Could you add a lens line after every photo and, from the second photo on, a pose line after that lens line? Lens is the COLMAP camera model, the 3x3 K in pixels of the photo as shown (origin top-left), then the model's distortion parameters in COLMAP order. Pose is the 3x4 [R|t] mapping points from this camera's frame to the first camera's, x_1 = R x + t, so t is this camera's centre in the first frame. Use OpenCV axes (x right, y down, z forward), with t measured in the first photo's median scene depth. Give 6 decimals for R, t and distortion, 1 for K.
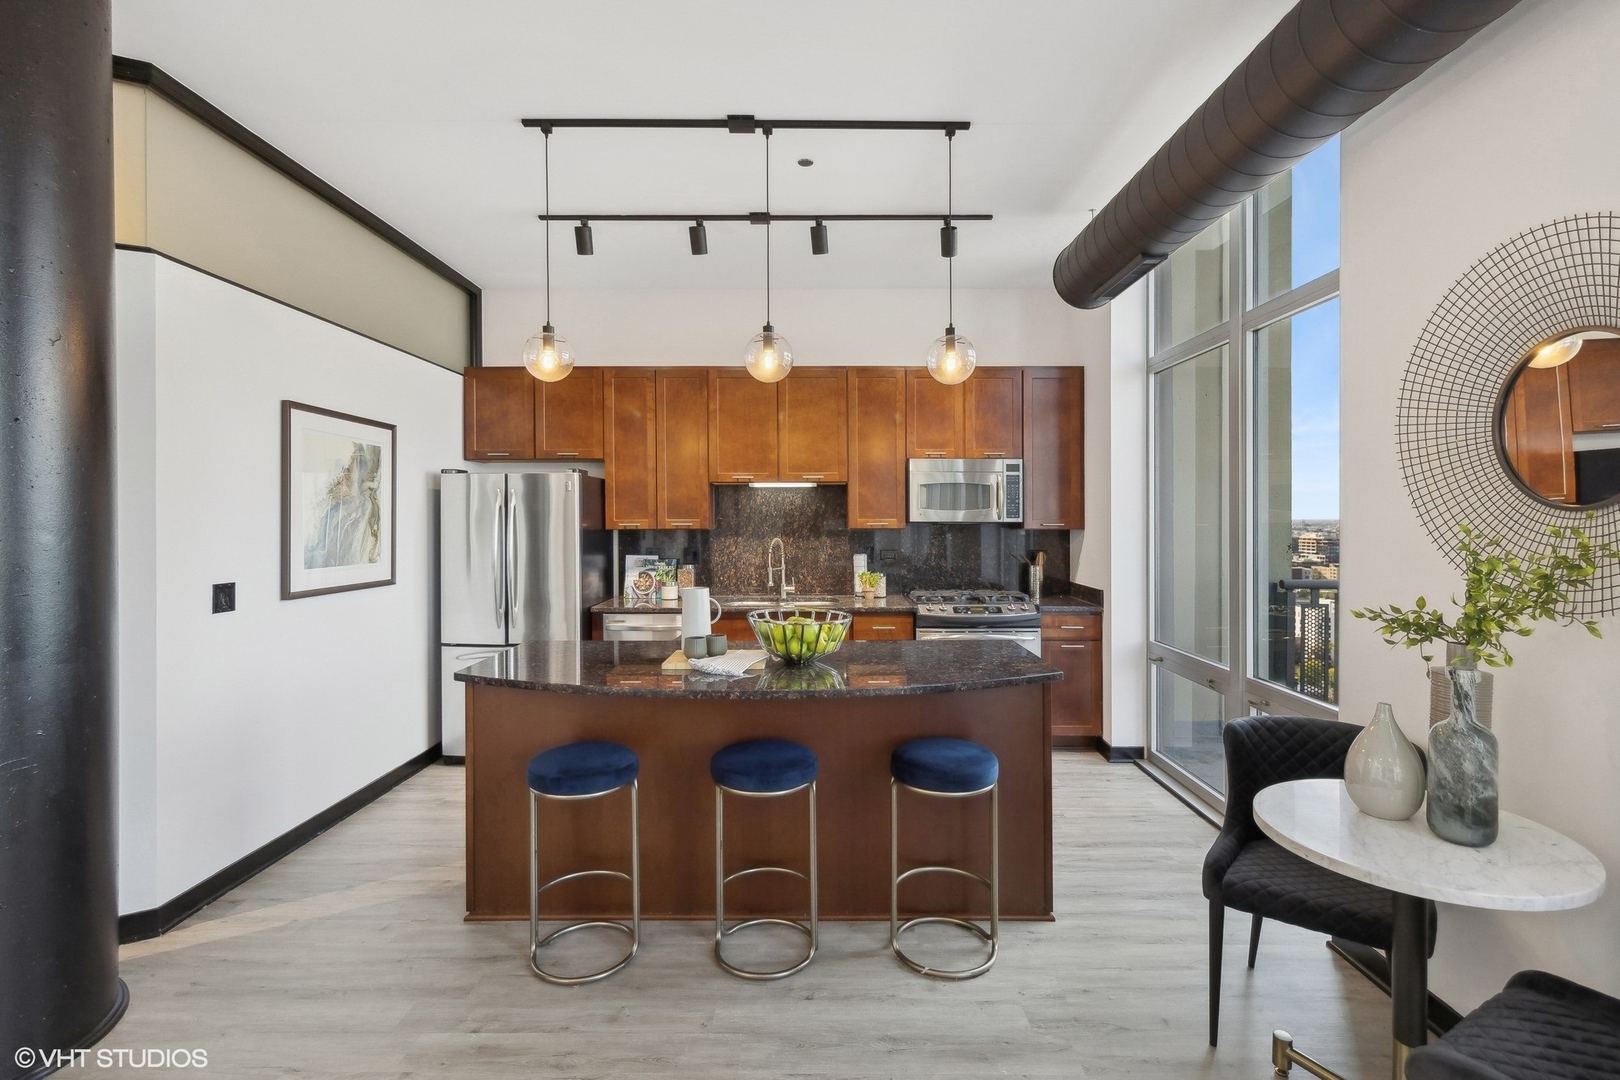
lens RADIAL K [[758.5, 0, 804.6], [0, 758.5, 527.0], [0, 0, 1]] dist [-0.002955, 0.000570]
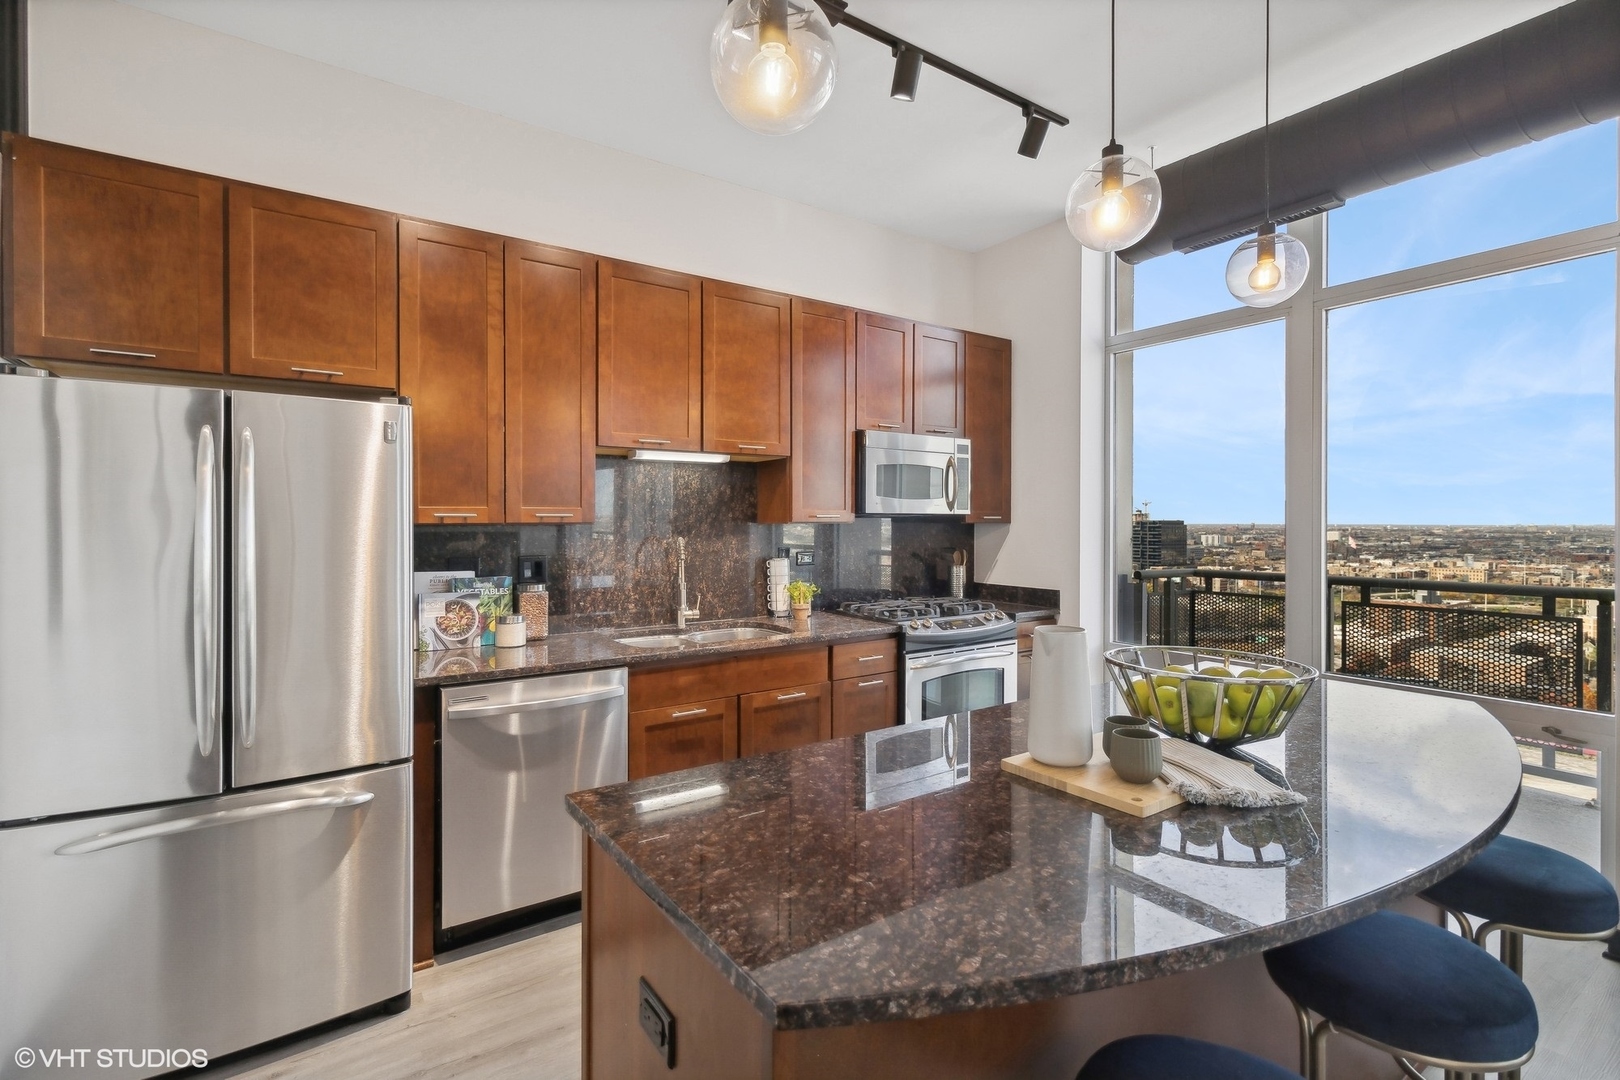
lens RADIAL K [[758.5, 0, 807.6], [0, 758.5, 524.9], [0, 0, 1]] dist [-0.002955, 0.000570]
pose [[0.813882, -0.001614, 0.581029, -0.361267], [0.004451, 0.999984, -0.003456, 0.007075], [-0.581014, 0.005399, 0.813876, 0.440716]]
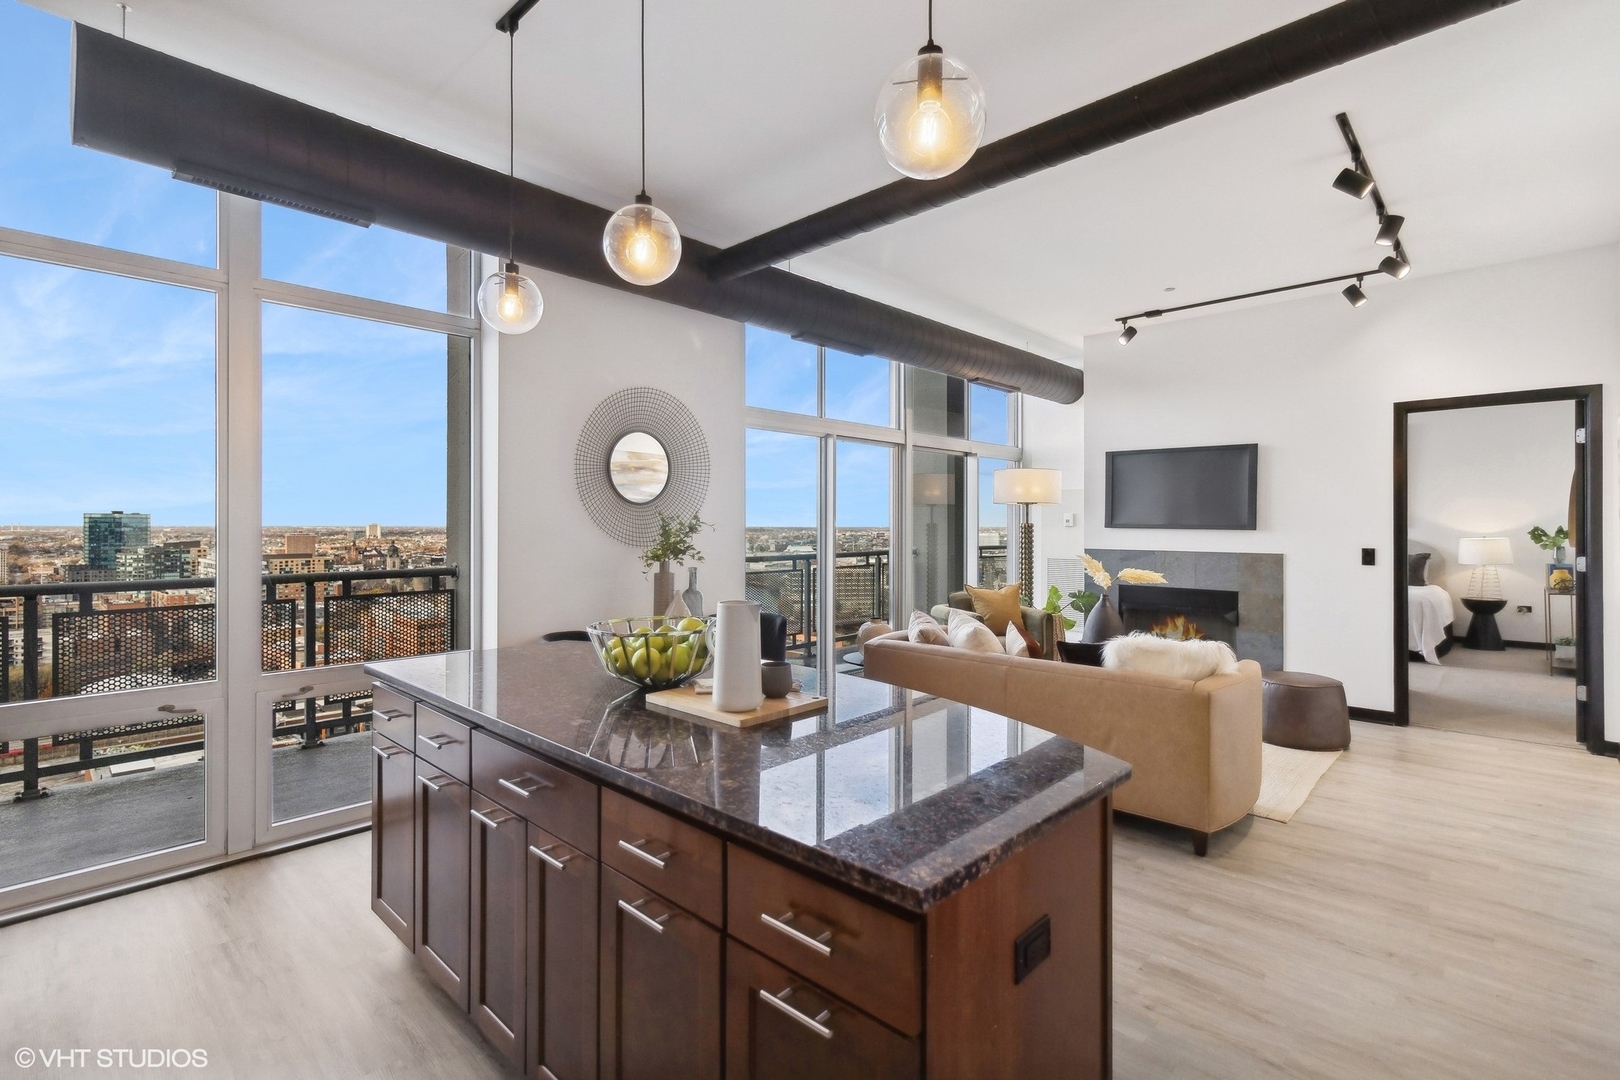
lens RADIAL K [[758.5, 0, 800.9], [0, 758.5, 515.1], [0, 0, 1]] dist [-0.002955, 0.000570]
pose [[-0.730702, 0.008007, 0.682650, -0.383777], [0.008754, 0.999959, -0.002359, 0.008062], [-0.682641, 0.004252, -0.730742, 0.899388]]
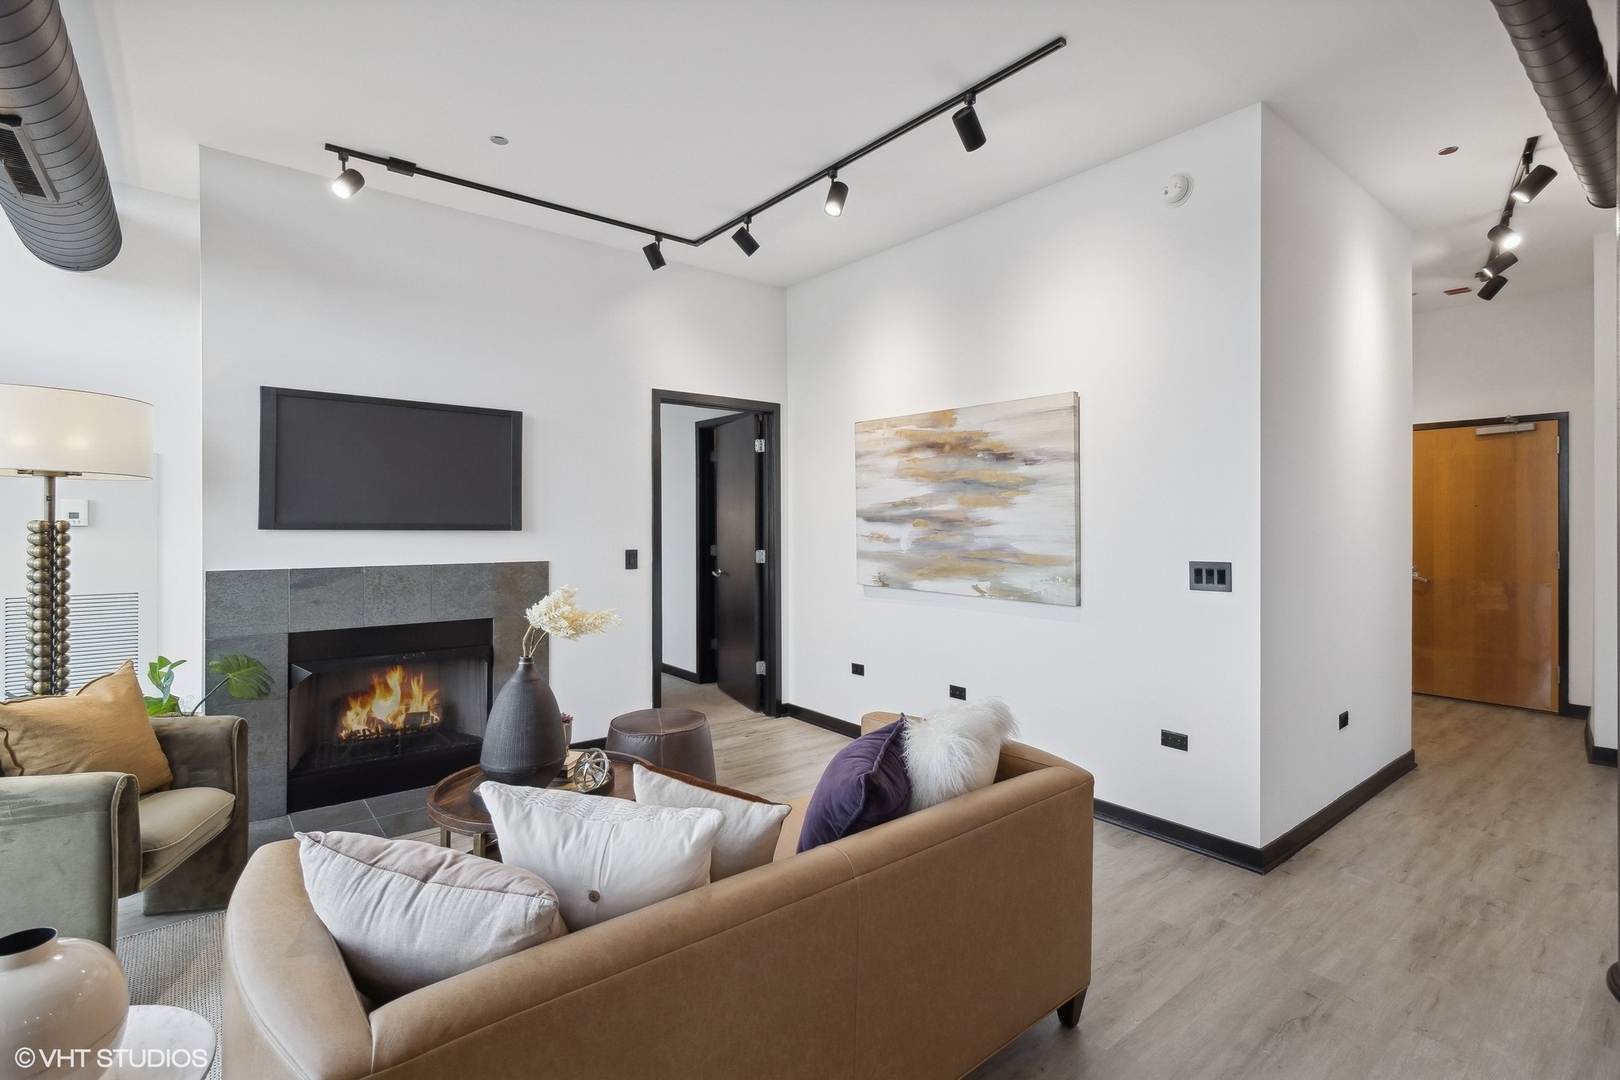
lens RADIAL K [[758.5, 0, 818.3], [0, 758.5, 518.1], [0, 0, 1]] dist [-0.002955, 0.000570]
pose [[-0.764751, -0.001714, -0.644323, 0.215151], [-0.009856, 0.999911, 0.009038, 0.009942], [0.644250, 0.013263, -0.764700, 0.412049]]
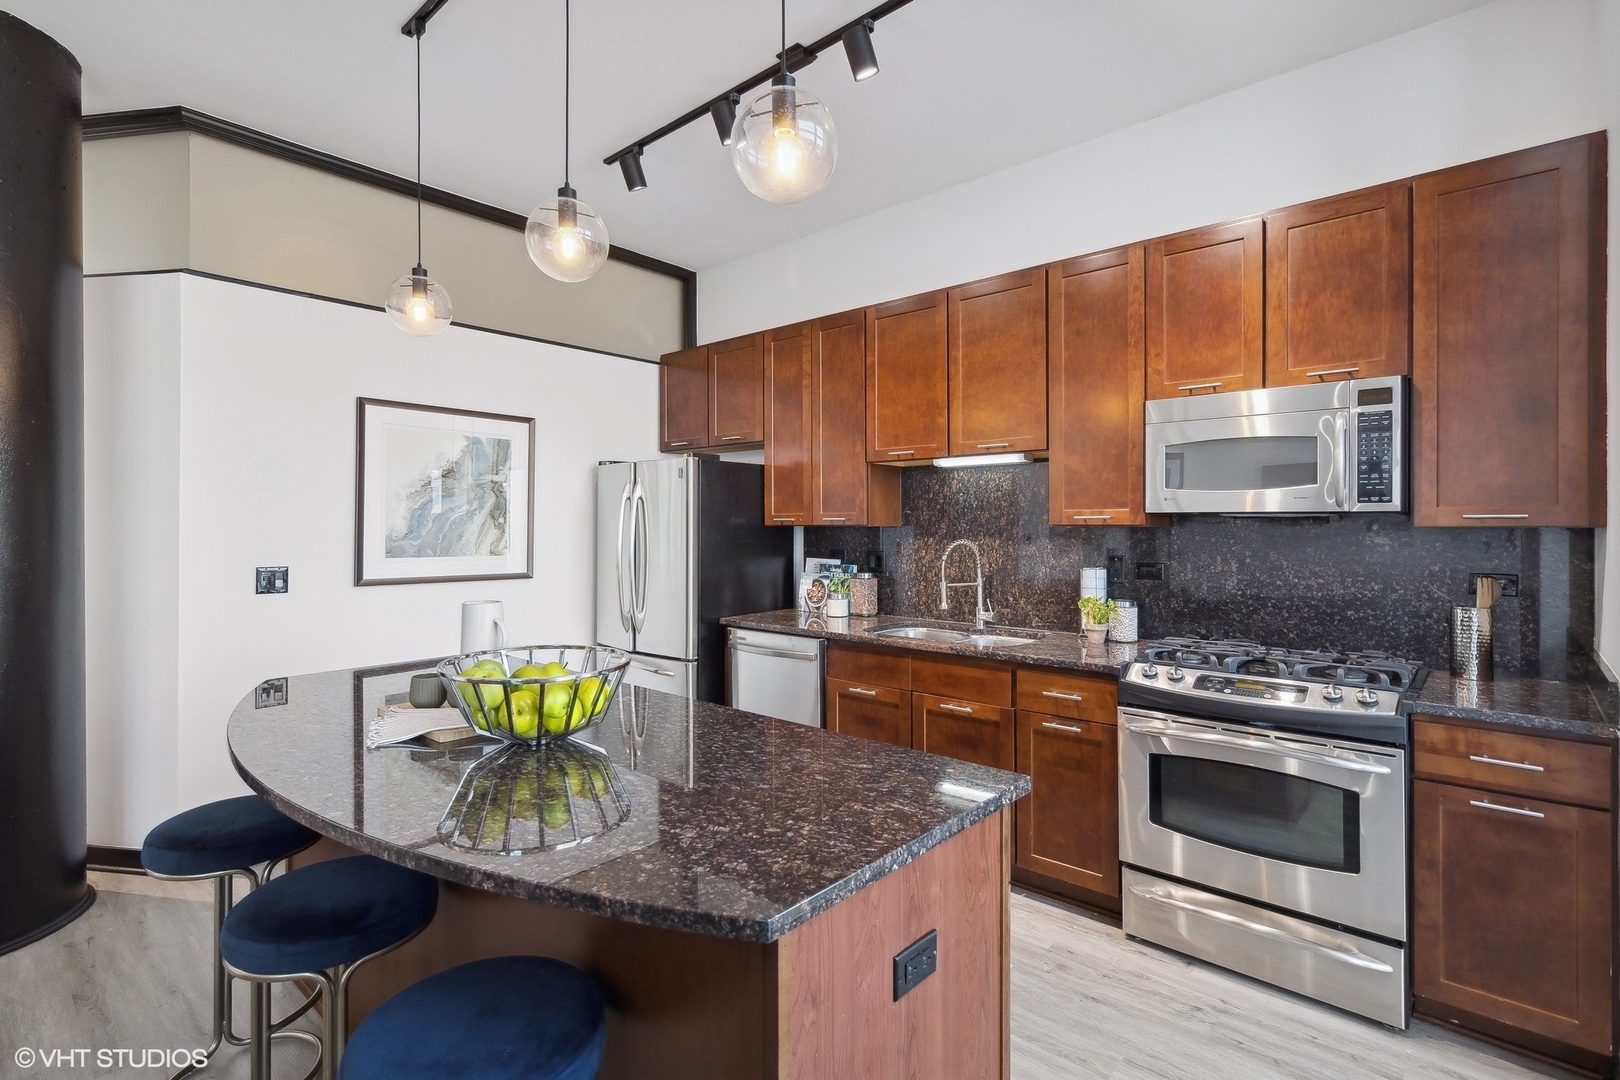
lens RADIAL K [[758.5, 0, 793.4], [0, 758.5, 521.8], [0, 0, 1]] dist [-0.002955, 0.000570]
pose [[0.752145, -0.000484, -0.658998, 0.326401], [-0.009451, 0.999889, -0.011520, 0.008852], [0.658930, 0.014893, 0.752057, 0.425076]]
